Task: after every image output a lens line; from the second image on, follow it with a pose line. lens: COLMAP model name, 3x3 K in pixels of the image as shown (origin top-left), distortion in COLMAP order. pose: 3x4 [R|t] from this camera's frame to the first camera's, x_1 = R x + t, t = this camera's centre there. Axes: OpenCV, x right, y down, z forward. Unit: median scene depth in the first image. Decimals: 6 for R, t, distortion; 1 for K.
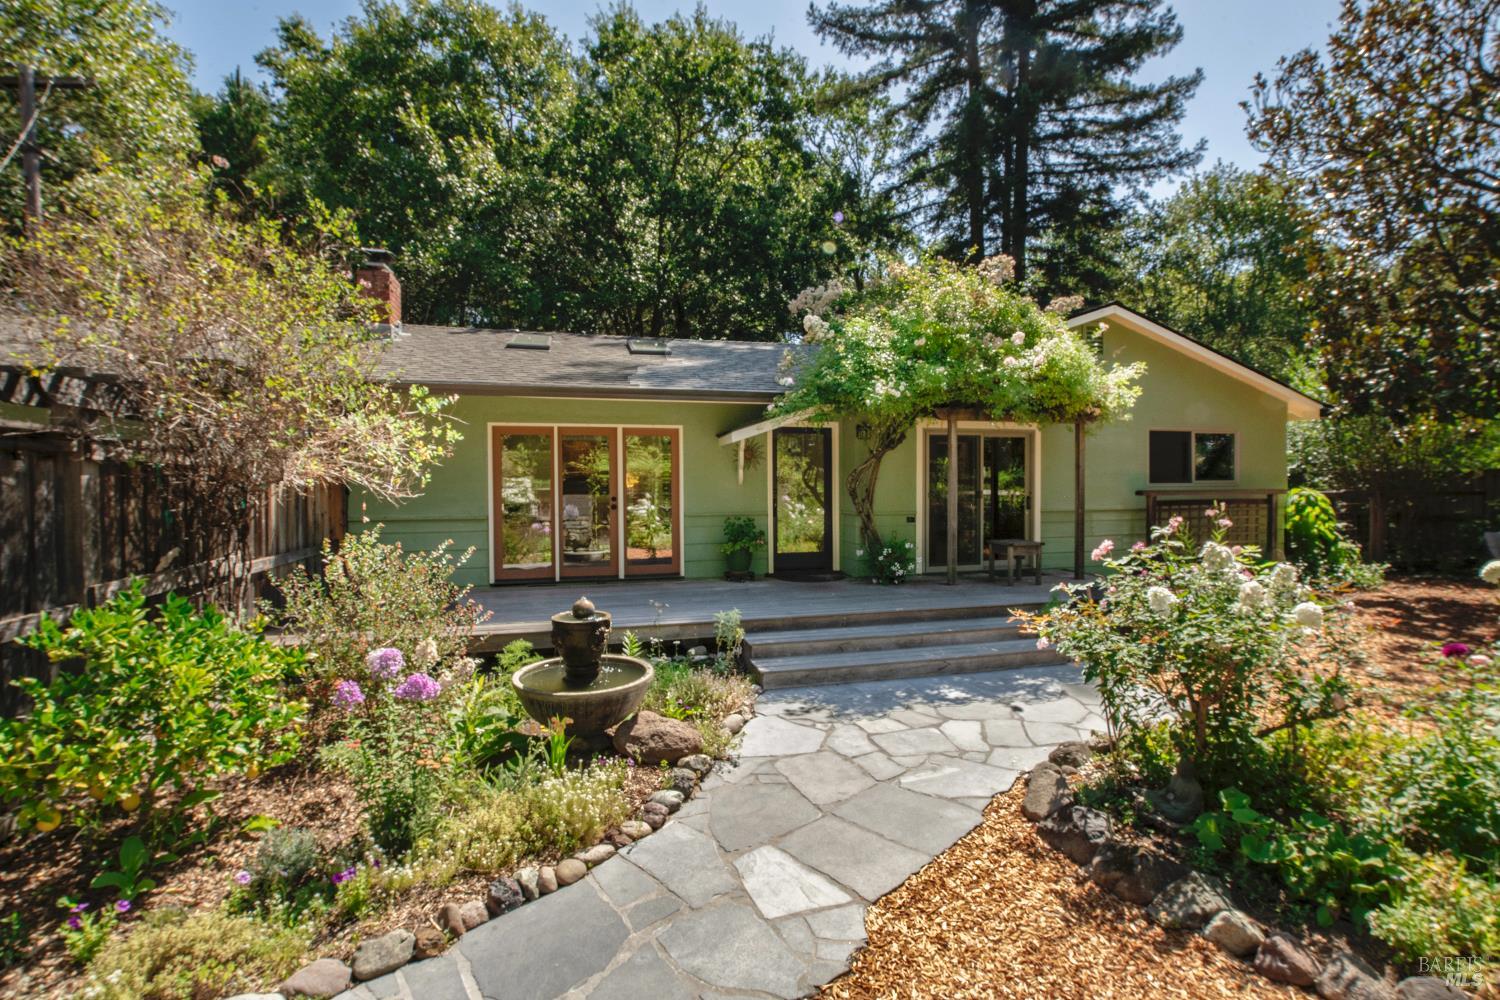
lens RADIAL K [[714.7, 0, 749.9], [0, 714.7, 494.4], [0, 0, 1]] dist [0.002794, 0.000548]
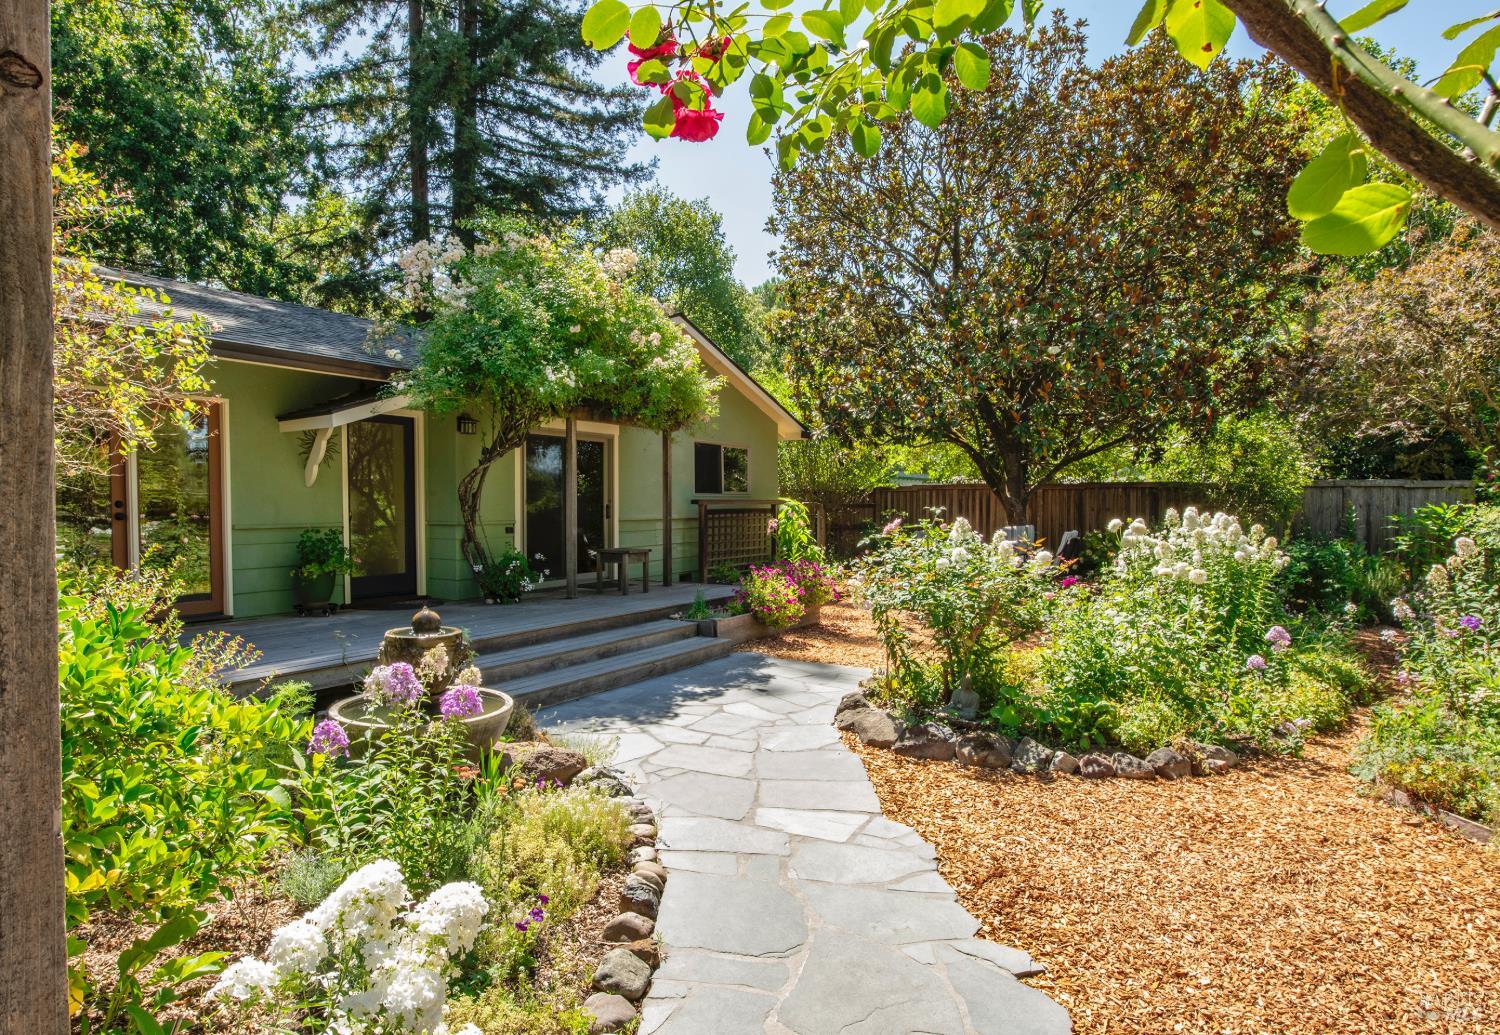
lens RADIAL K [[876.5, 0, 750.8], [0, 876.5, 518.7], [0, 0, 1]] dist [0.004039, 0.000157]
pose [[0.737055, -0.011348, 0.675737, -0.273161], [0.012890, 0.999913, 0.002733, 0.021875], [-0.675710, 0.006696, 0.737137, 0.021504]]
